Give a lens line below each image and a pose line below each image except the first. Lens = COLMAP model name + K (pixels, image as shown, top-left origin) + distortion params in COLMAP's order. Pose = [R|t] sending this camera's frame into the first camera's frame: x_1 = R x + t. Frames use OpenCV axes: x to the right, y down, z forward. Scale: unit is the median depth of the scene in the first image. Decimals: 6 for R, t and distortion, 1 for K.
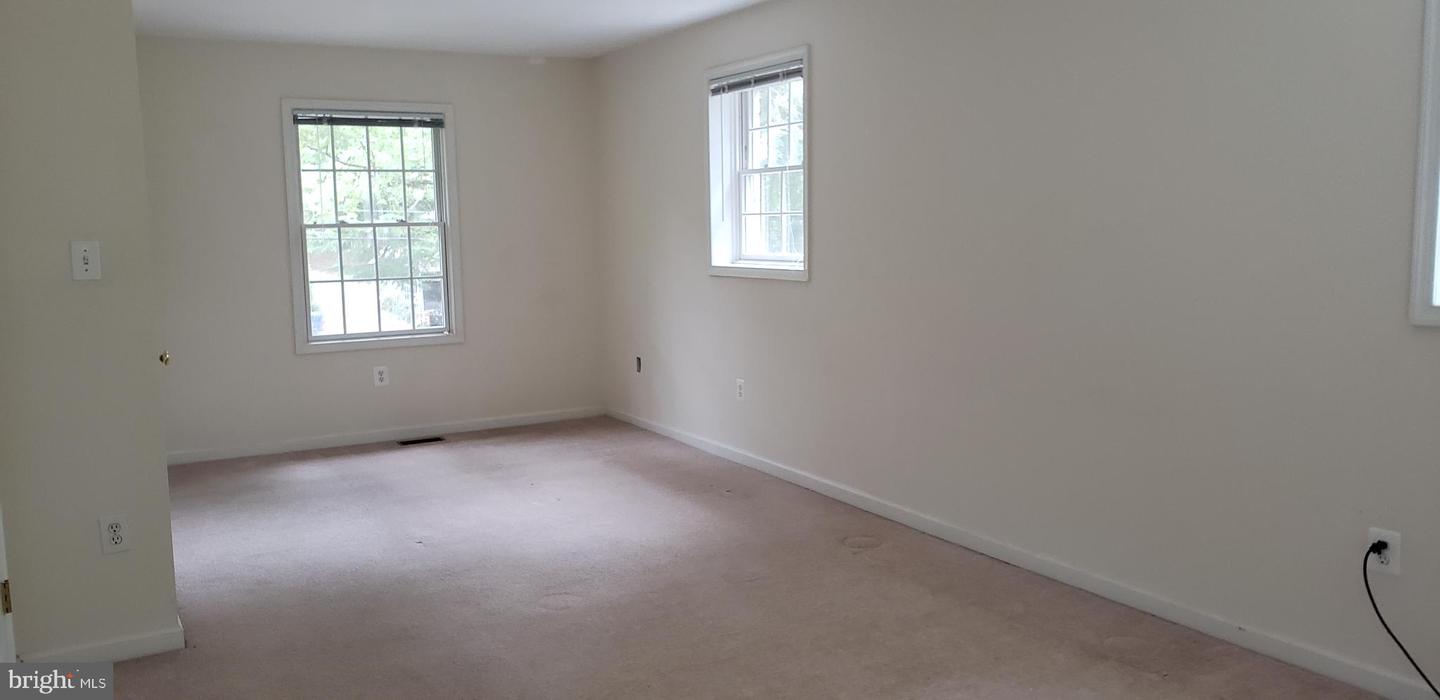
lens RADIAL K [[1116.6, 0, 717.1], [0, 1116.6, 354.1], [0, 0, 1]] dist [0.092164, -0.172034]
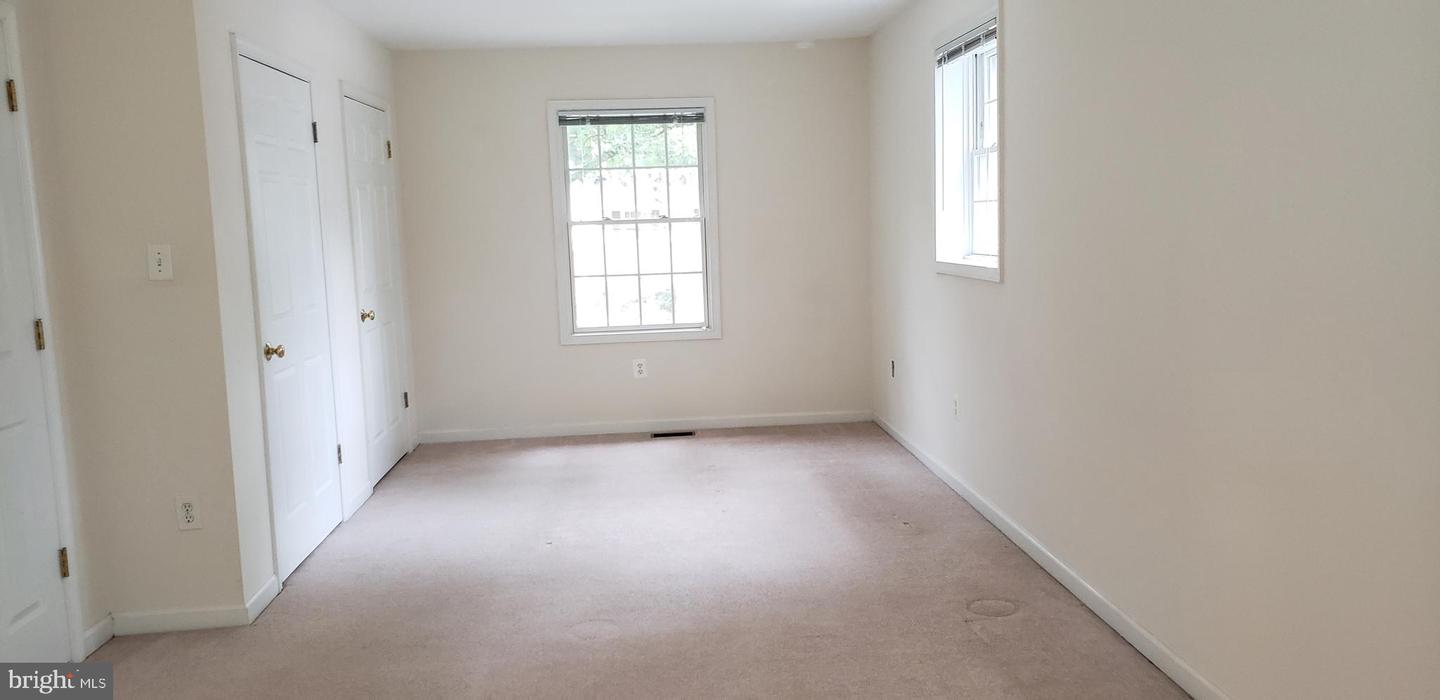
lens RADIAL K [[1106.2, 0, 716.0], [0, 1106.2, 345.2], [0, 0, 1]] dist [0.124140, -0.240740]
pose [[0.902518, 0.036607, -0.429093, 0.202297], [-0.034496, 0.999324, 0.012698, -0.017572], [0.429267, 0.003342, 0.903171, 0.126223]]
